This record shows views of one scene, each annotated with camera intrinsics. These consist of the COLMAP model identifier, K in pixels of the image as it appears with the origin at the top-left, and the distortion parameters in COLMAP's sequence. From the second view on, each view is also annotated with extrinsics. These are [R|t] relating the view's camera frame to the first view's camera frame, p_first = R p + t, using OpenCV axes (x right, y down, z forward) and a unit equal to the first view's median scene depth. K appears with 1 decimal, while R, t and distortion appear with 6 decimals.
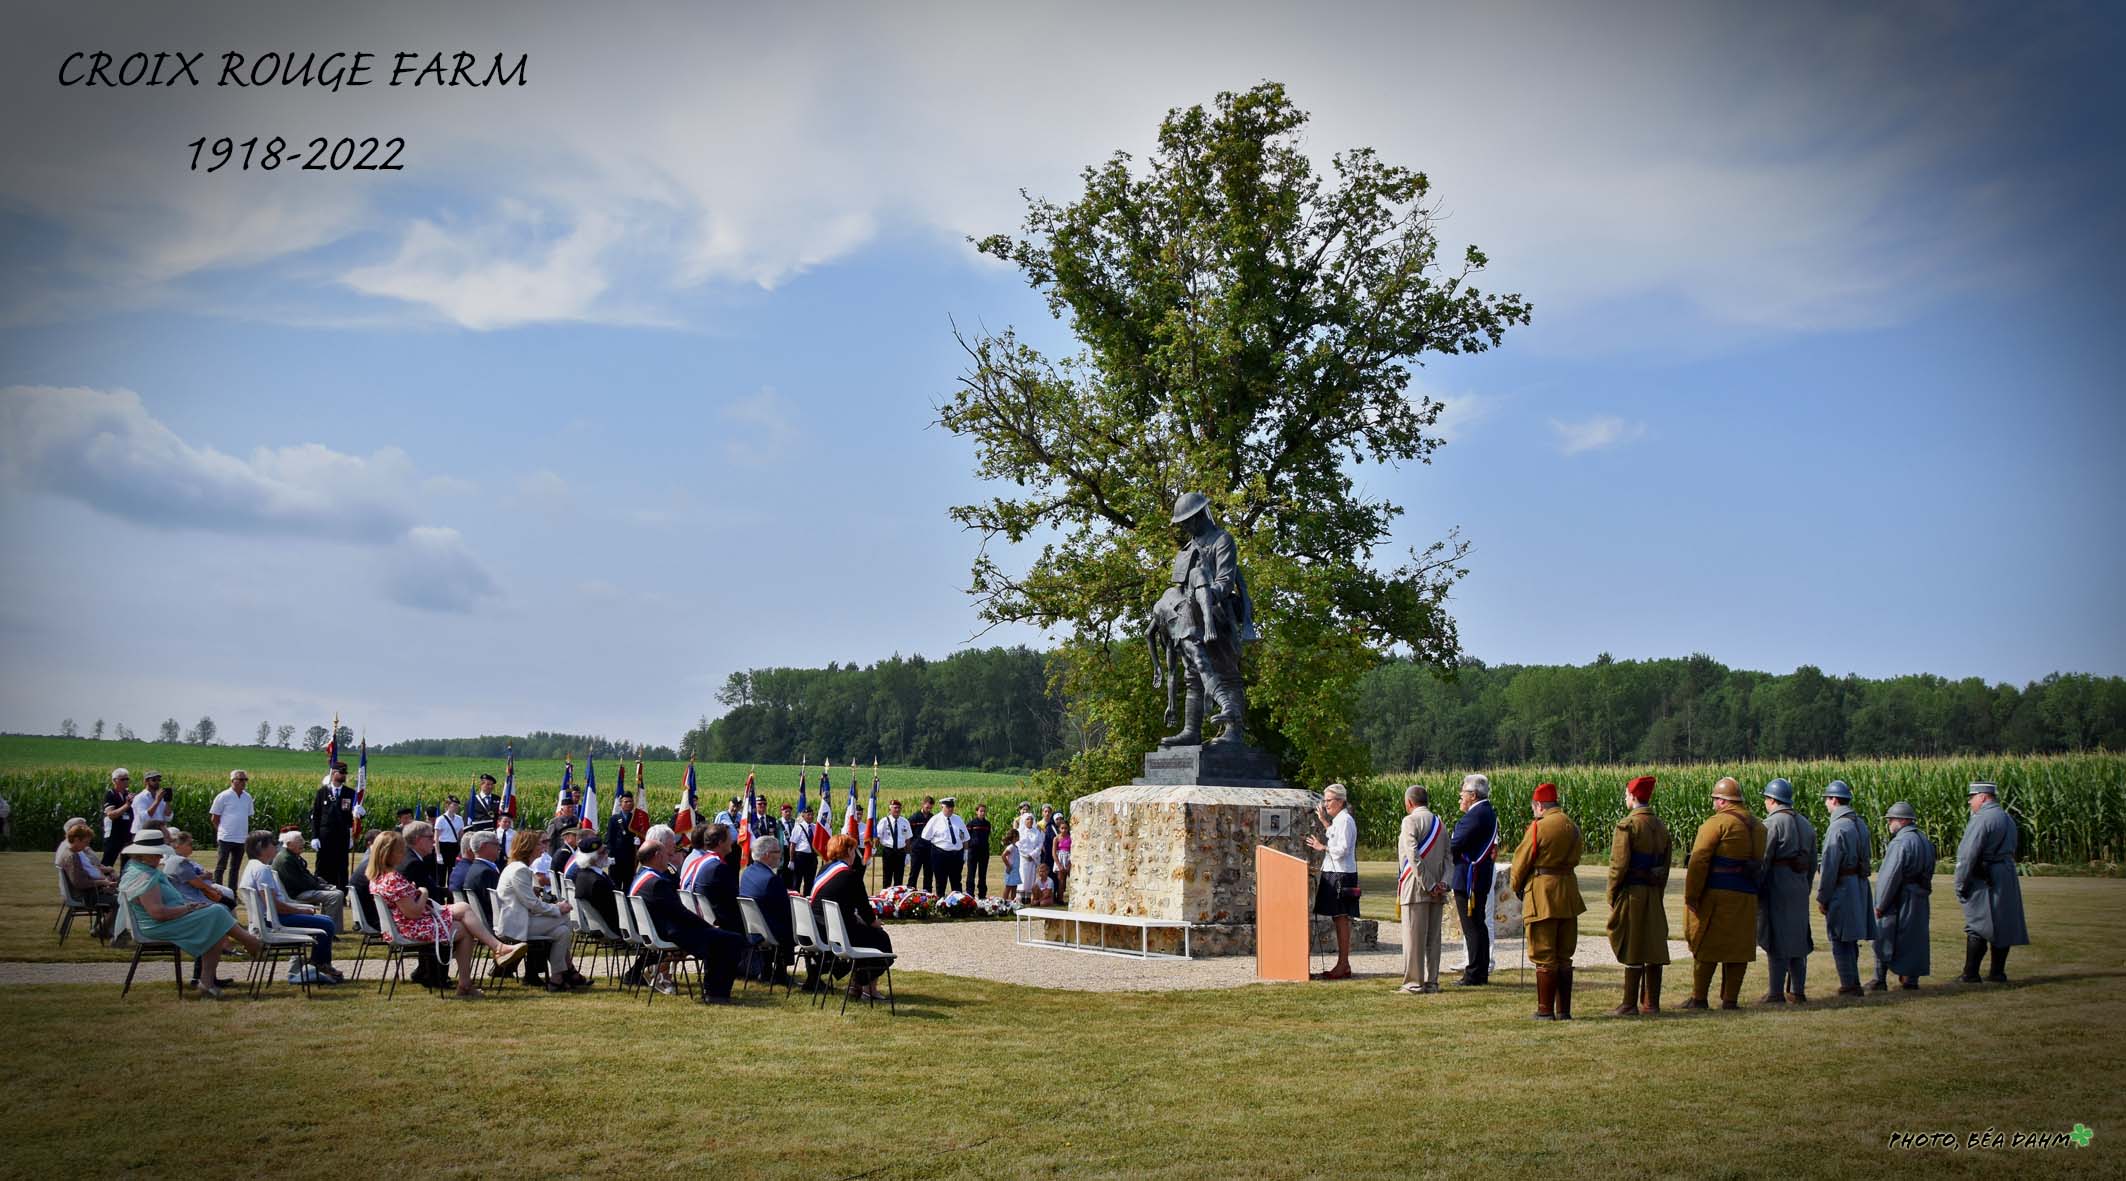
lens RADIAL K [[1857.2, 0, 1096.0], [0, 1857.2, 527.7], [0, 0, 1]] dist [-0.167673, 0.237825]
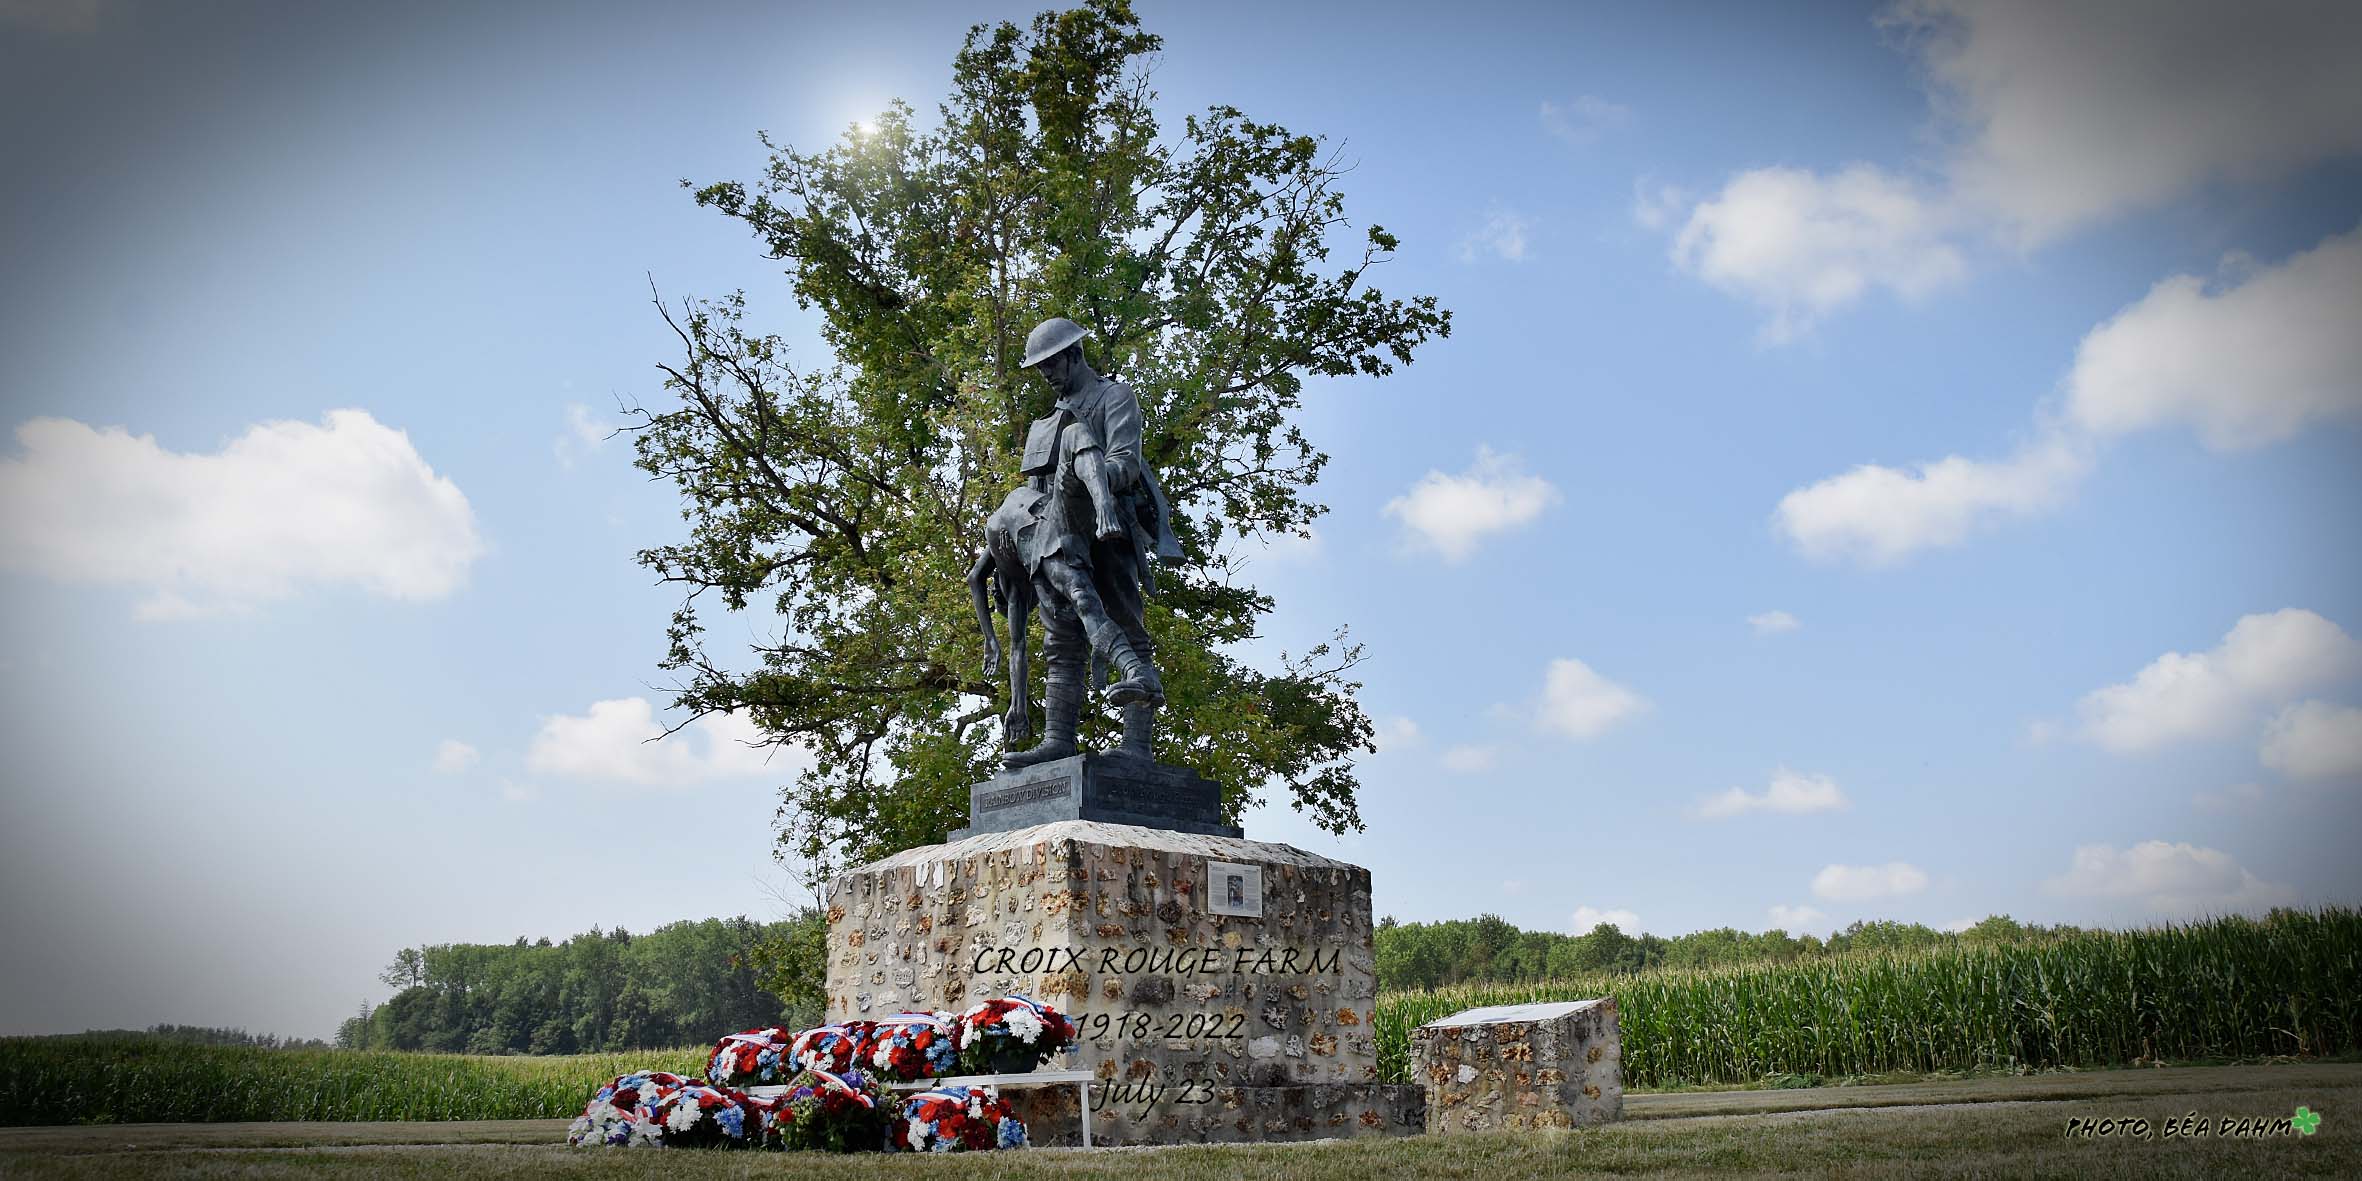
lens RADIAL K [[1848.2, 0, 1181.0], [0, 1848.2, 590.5], [0, 0, 1]] dist [-0.161285, 0.144891]
pose [[0.981402, 0.022447, 0.190646, -0.010804], [0.003634, 0.990790, -0.135361, 0.090984], [-0.191928, 0.133537, 0.972282, 0.306667]]
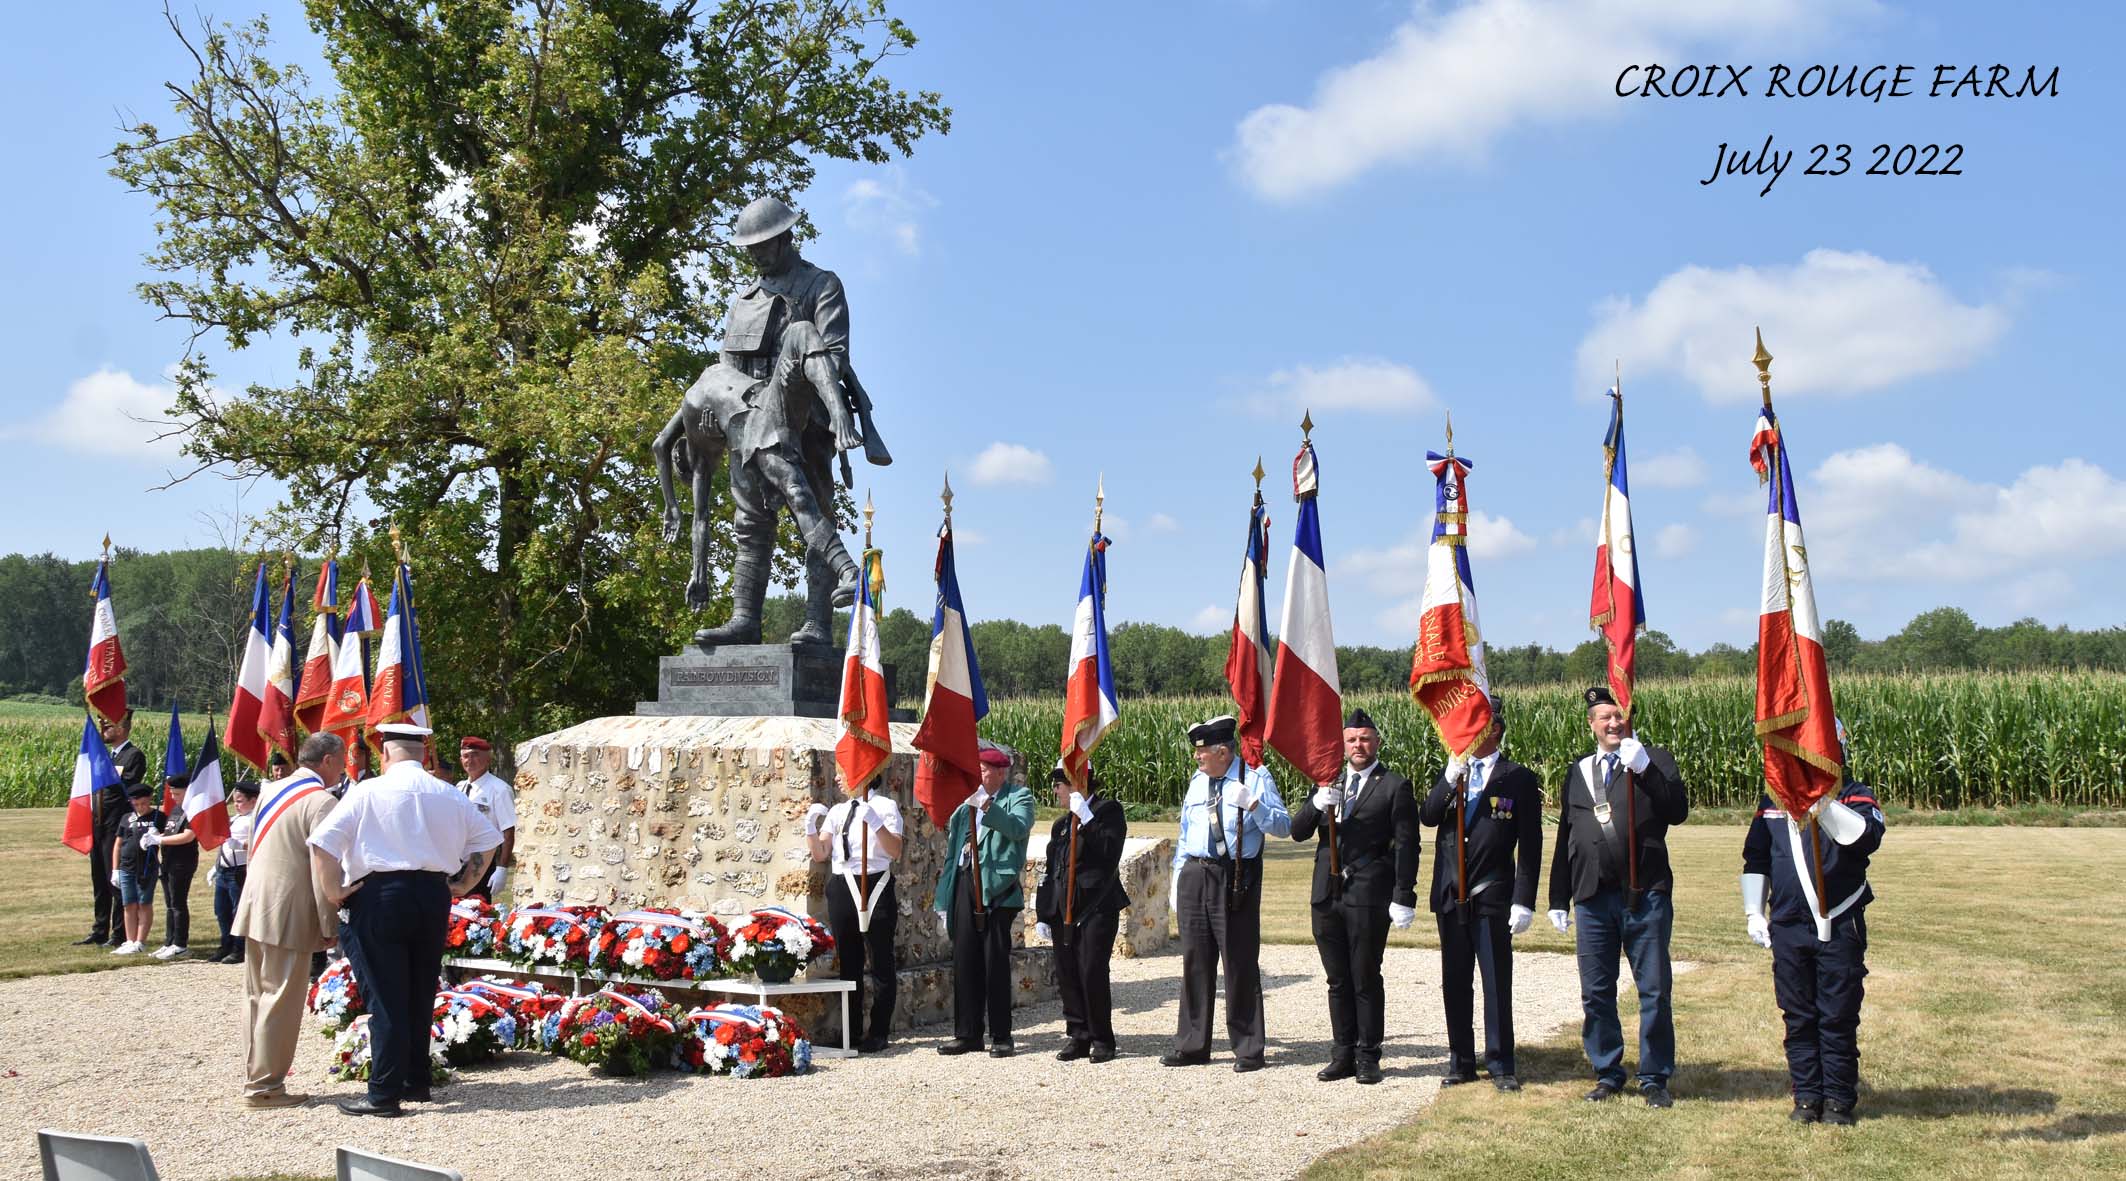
lens RADIAL K [[1746.8, 0, 971.5], [0, 1746.8, 554.4], [0, 0, 1]] dist [-0.122947, 0.007153]
pose [[0.885072, 0.047997, 0.462973, -0.086807], [-0.066999, 0.997448, 0.024675, 0.047760], [-0.460607, -0.052858, 0.886029, 0.331250]]
